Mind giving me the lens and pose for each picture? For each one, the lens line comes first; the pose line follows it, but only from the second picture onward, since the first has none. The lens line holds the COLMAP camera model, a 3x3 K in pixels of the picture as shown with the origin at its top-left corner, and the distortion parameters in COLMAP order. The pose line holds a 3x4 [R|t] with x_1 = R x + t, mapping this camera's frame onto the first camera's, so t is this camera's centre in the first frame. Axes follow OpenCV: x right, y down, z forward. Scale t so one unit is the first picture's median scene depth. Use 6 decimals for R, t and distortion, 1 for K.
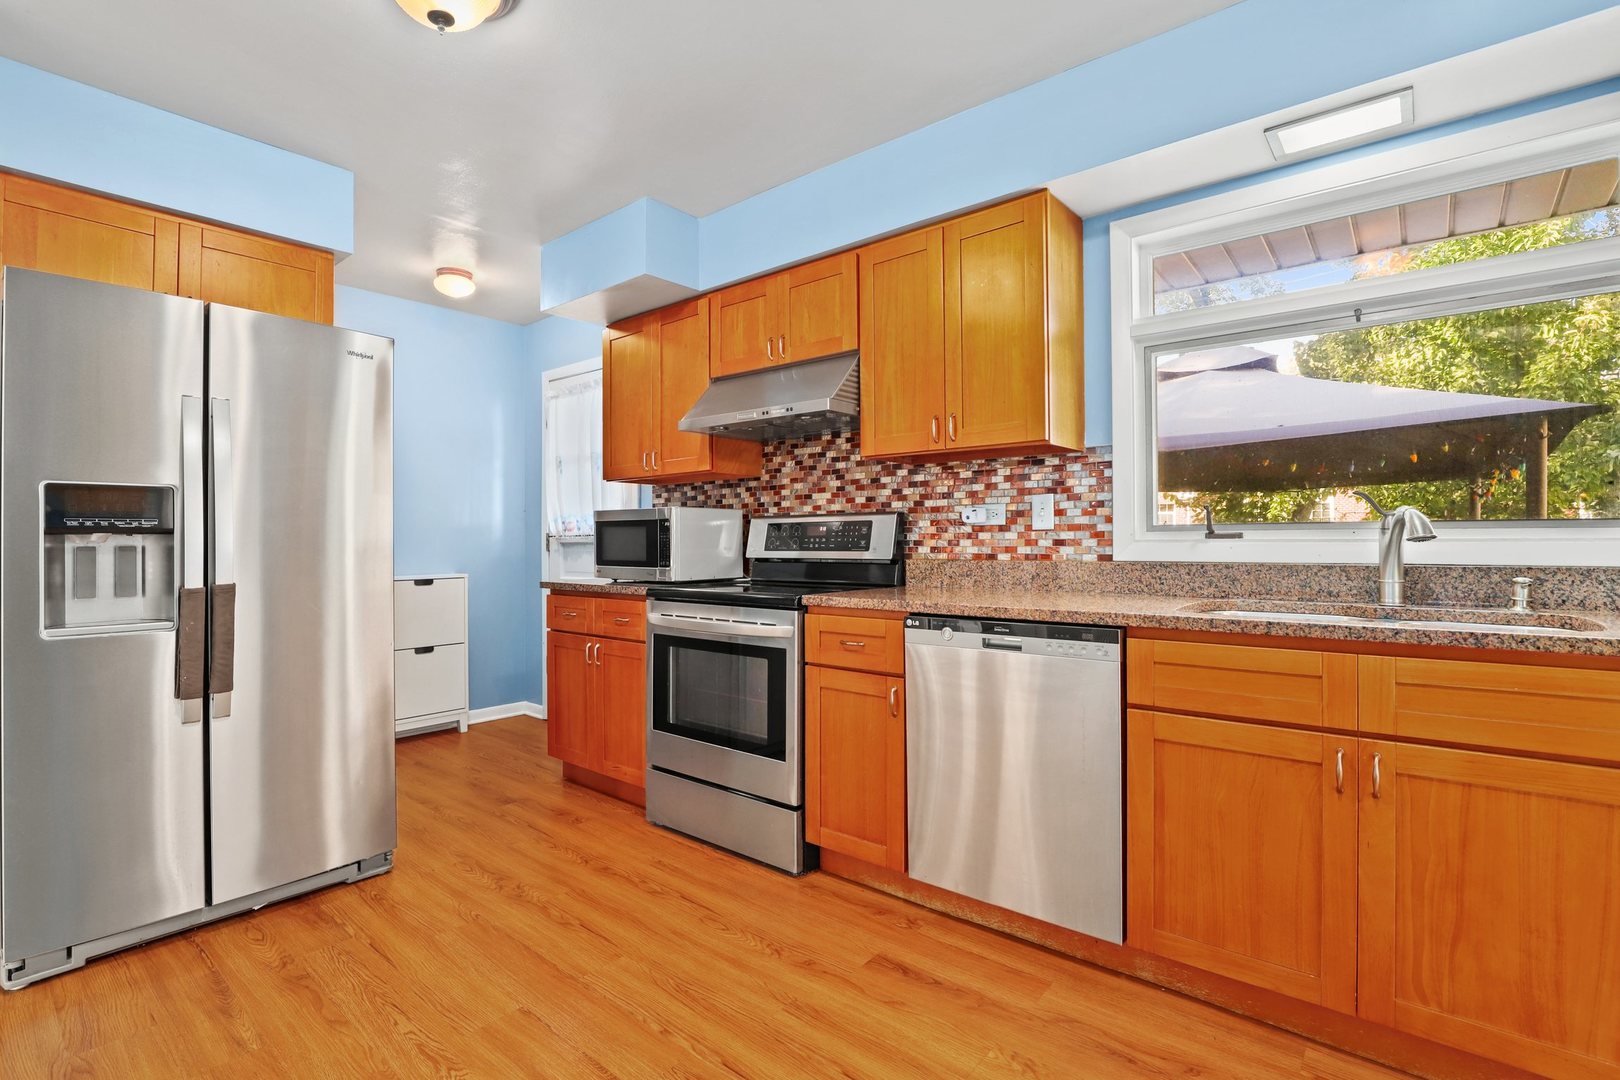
lens RADIAL K [[766.1, 0, 807.9], [0, 766.1, 534.3], [0, 0, 1]] dist [-0.026593, 0.003068]
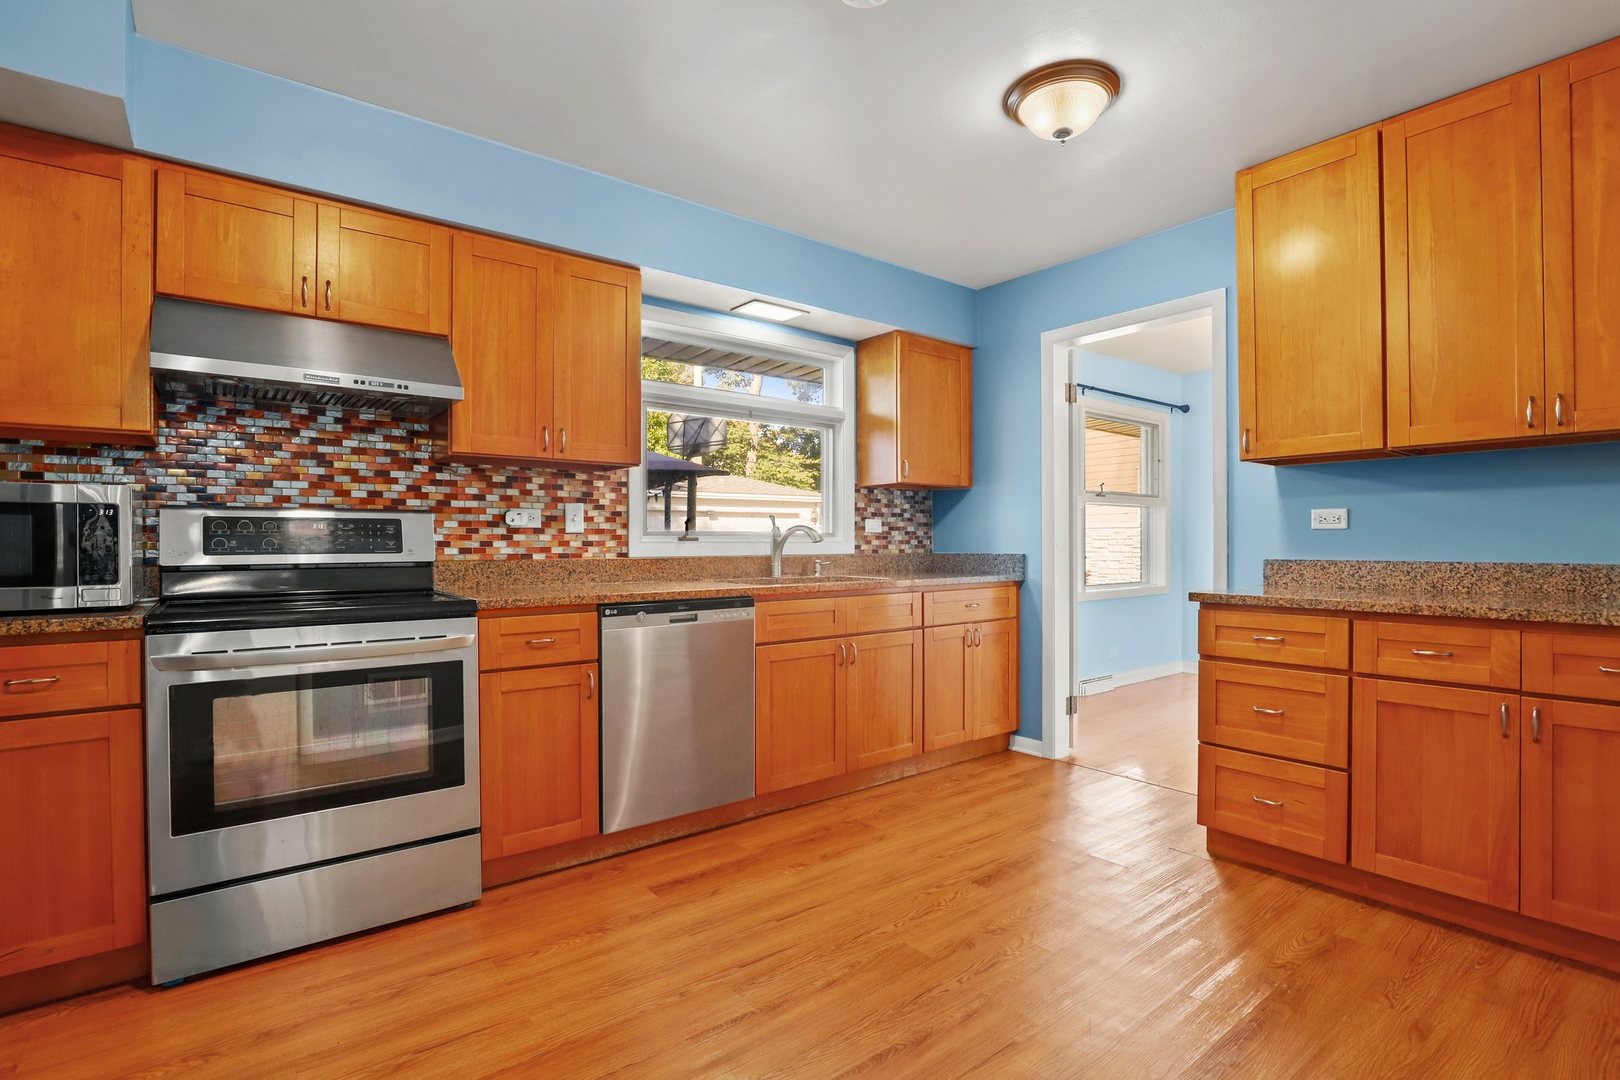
lens RADIAL K [[766.1, 0, 822.3], [0, 766.1, 543.9], [0, 0, 1]] dist [-0.026593, 0.003068]
pose [[0.192212, 0.001222, 0.981353, -0.817495], [-0.008320, 0.999965, 0.000384, 0.007922], [-0.981318, -0.008238, 0.192216, 0.404102]]
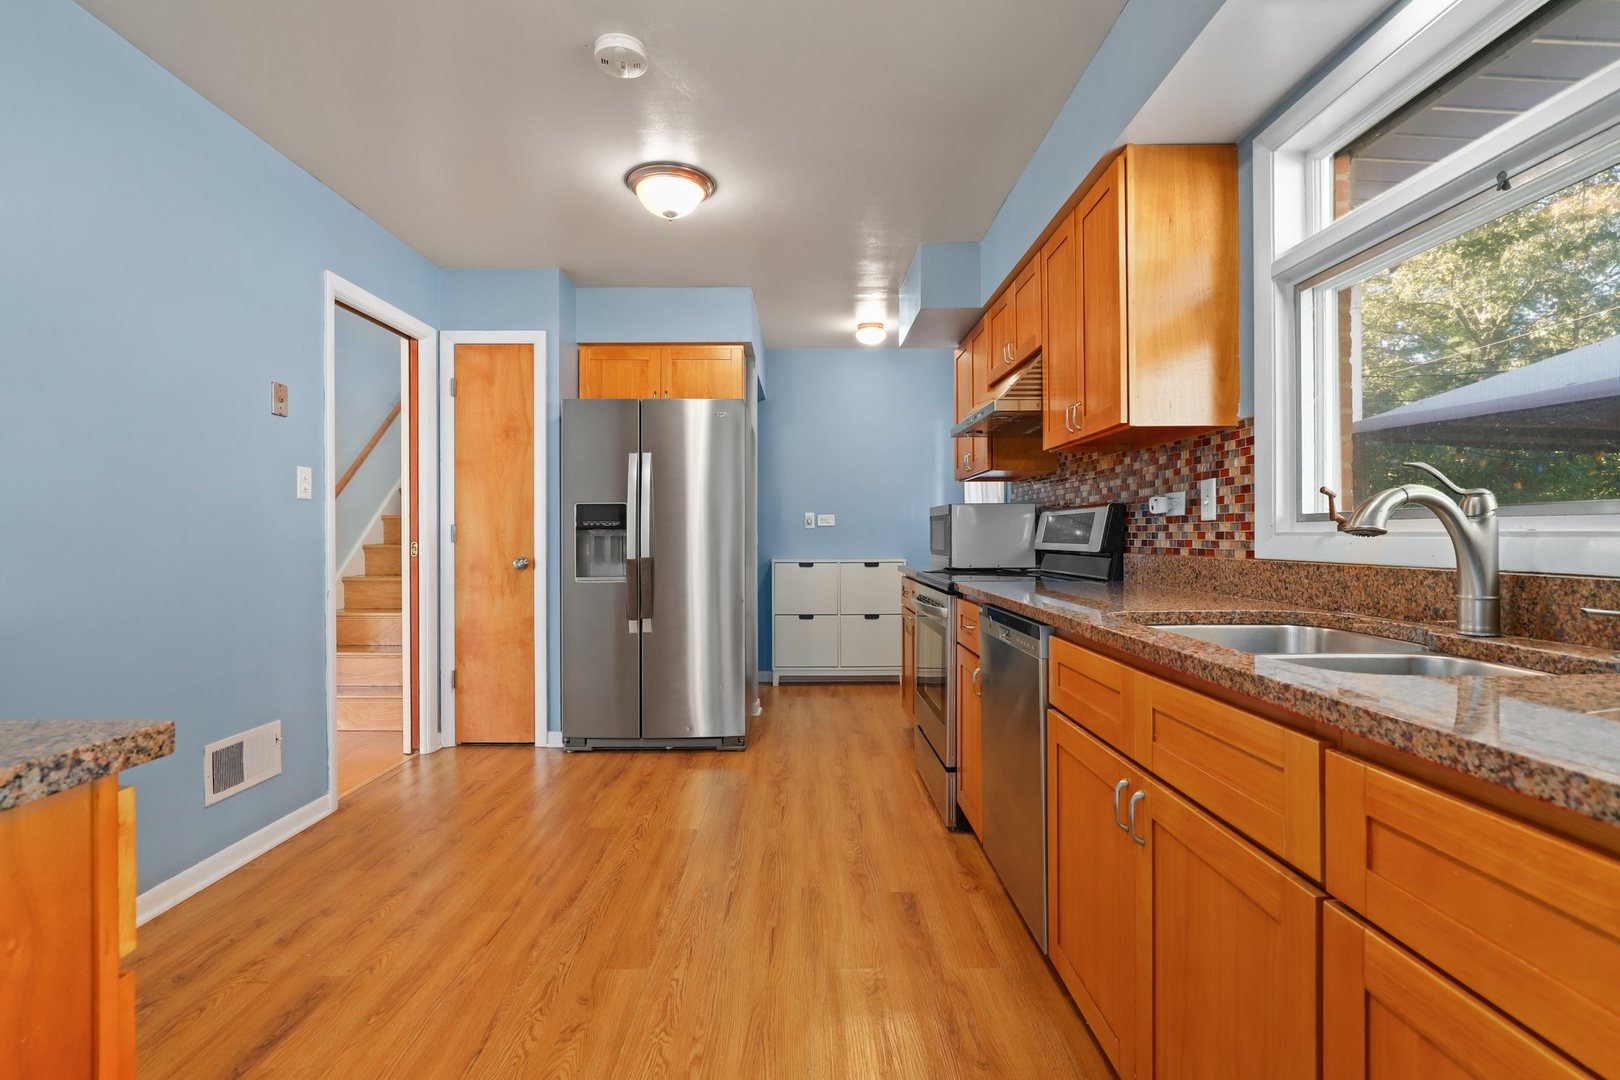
lens RADIAL K [[766.1, 0, 803.6], [0, 766.1, 537.7], [0, 0, 1]] dist [-0.026593, 0.003068]
pose [[0.644102, 0.005404, -0.764920, 0.690392], [0.006873, 0.999894, 0.012852, -0.000836], [0.764909, -0.013536, 0.643997, 0.108612]]
